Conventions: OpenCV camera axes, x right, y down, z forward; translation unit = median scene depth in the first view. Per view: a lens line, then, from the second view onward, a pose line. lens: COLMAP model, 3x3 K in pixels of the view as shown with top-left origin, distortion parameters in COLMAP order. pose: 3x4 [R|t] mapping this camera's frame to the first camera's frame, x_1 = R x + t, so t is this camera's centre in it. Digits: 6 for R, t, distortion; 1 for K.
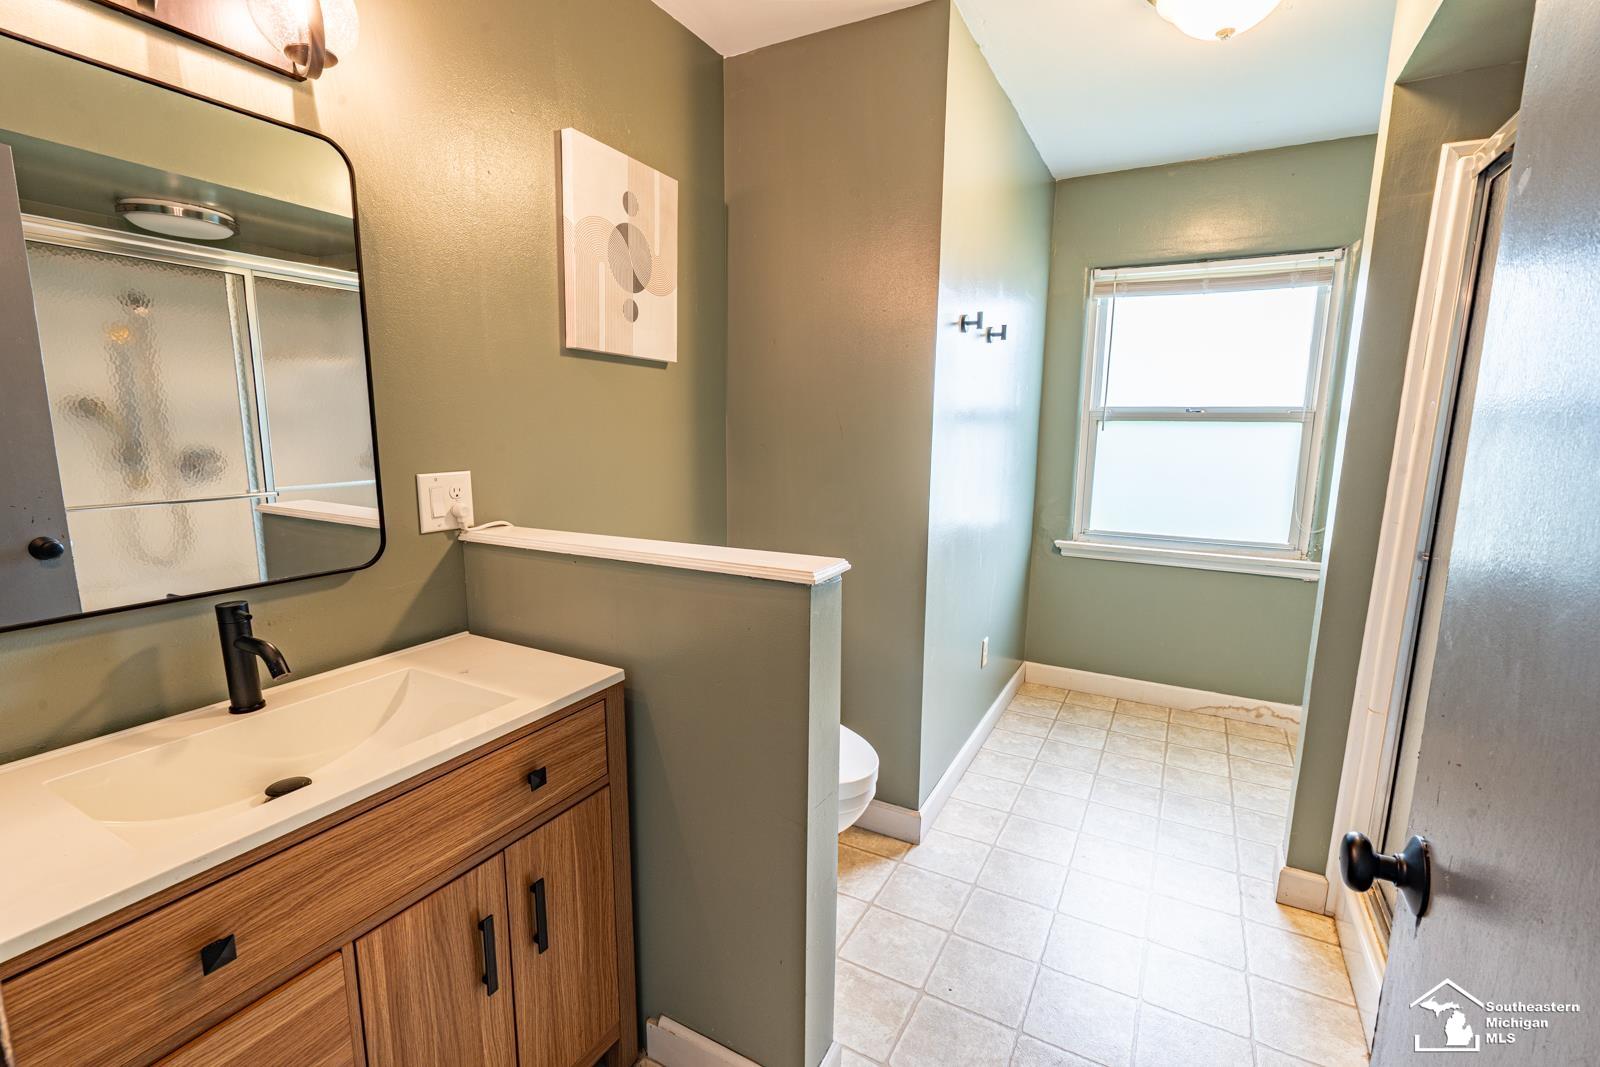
lens RADIAL K [[720.7, 0, 799.2], [0, 720.7, 538.1], [0, 0, 1]] dist [-0.004107, 0.002016]
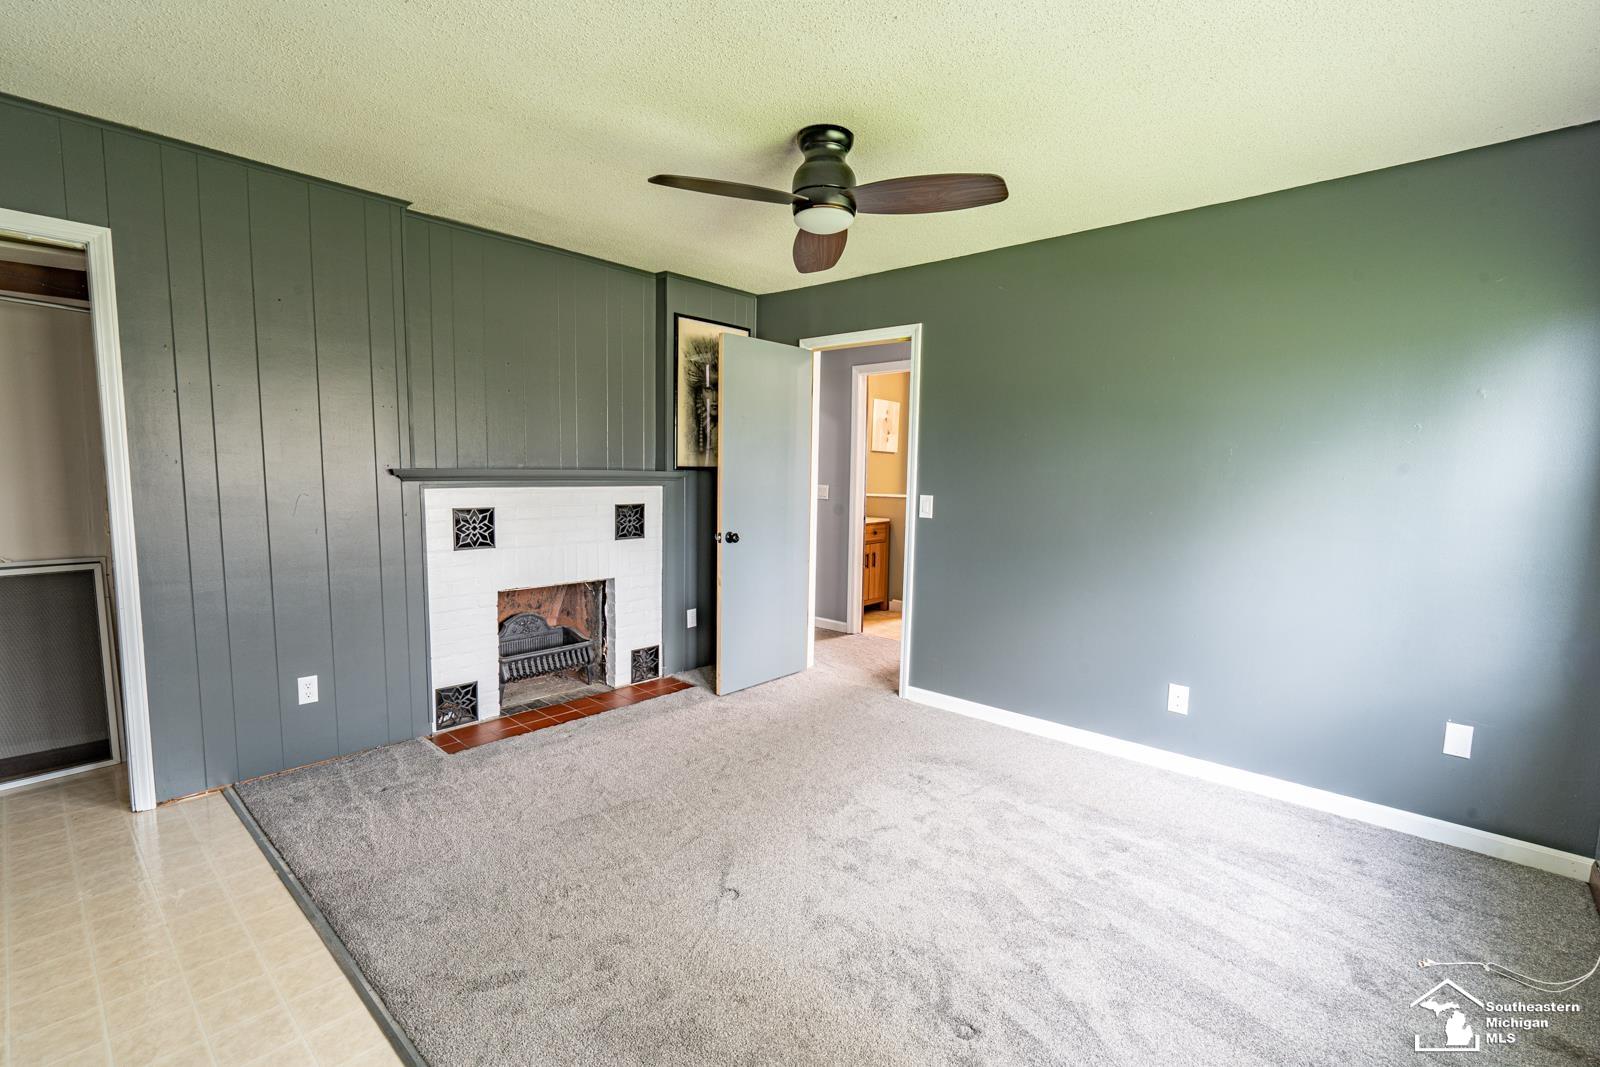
lens RADIAL K [[720.7, 0, 799.1], [0, 720.7, 538.6], [0, 0, 1]] dist [-0.004107, 0.002016]
pose [[0.973197, 0.035451, -0.227225, 0.196891], [-0.050310, 0.996934, -0.059936, 0.452813], [0.224403, 0.069761, 0.971996, -2.761775]]
